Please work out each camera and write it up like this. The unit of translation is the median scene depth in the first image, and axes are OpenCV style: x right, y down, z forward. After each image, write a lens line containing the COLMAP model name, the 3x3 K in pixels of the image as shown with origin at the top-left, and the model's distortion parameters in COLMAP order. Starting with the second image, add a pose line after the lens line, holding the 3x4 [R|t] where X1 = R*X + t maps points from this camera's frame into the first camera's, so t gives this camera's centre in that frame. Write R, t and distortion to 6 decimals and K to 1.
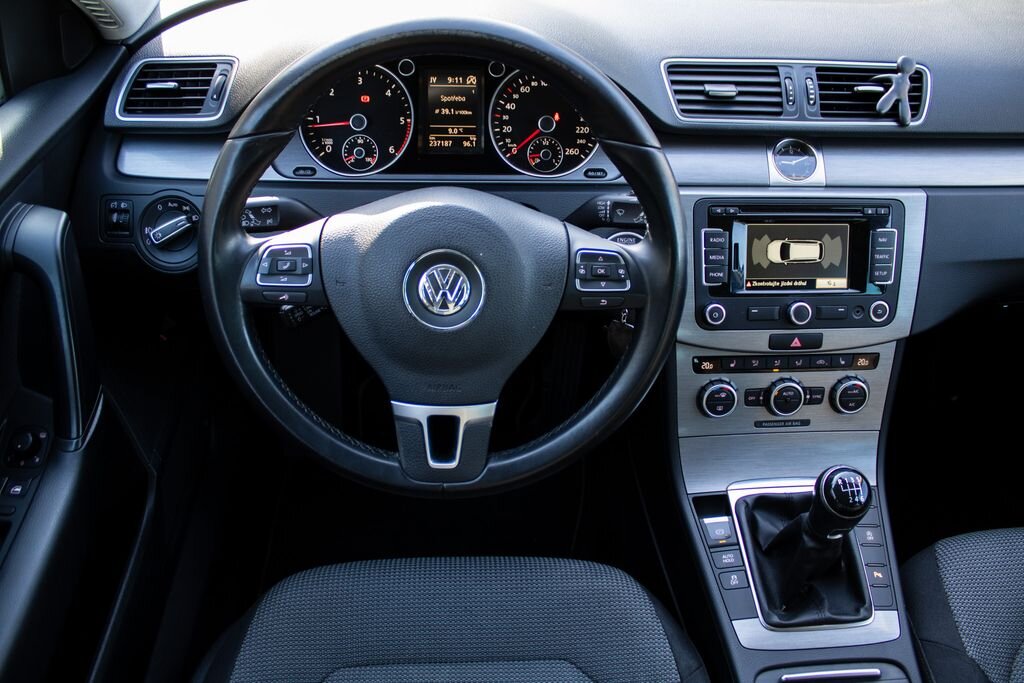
lens RADIAL K [[858.6, 0, 512.0], [0, 858.6, 341.5], [0, 0, 1]] dist [-0.173953, 0.171741]
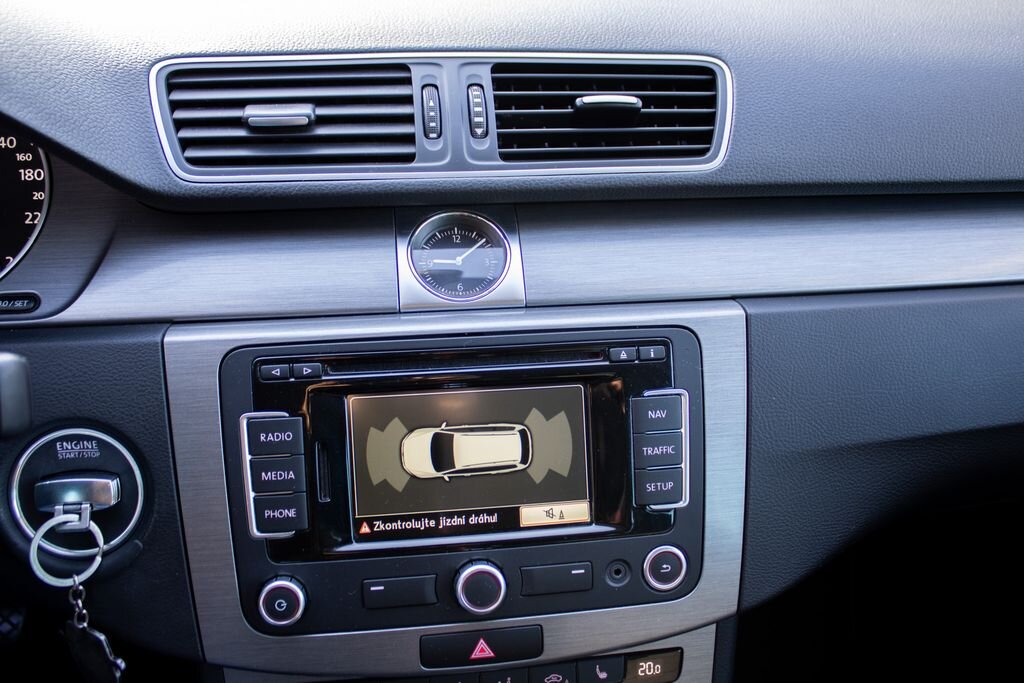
lens RADIAL K [[938.0, 0, 512.0], [0, 938.0, 341.5], [0, 0, 1]] dist [-0.154011, 0.151576]
pose [[0.995110, -0.038016, 0.091167, 0.316453], [0.052524, 0.985320, -0.162437, -0.081169], [-0.083654, 0.166431, 0.982498, 0.487174]]
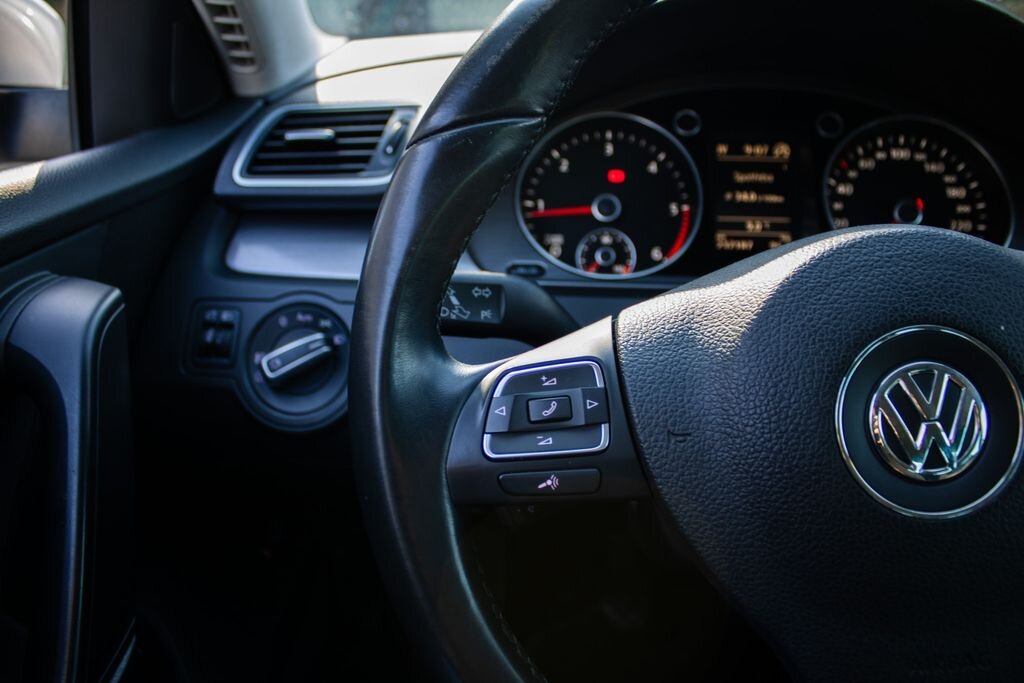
lens RADIAL K [[836.9, 0, 512.0], [0, 836.9, 341.5], [0, 0, 1]] dist [-0.165866, 0.134280]
pose [[0.991778, 0.007289, -0.127762, -0.174305], [-0.044953, 0.954595, -0.294495, 0.021670], [0.119814, 0.297817, 0.947074, 0.440502]]
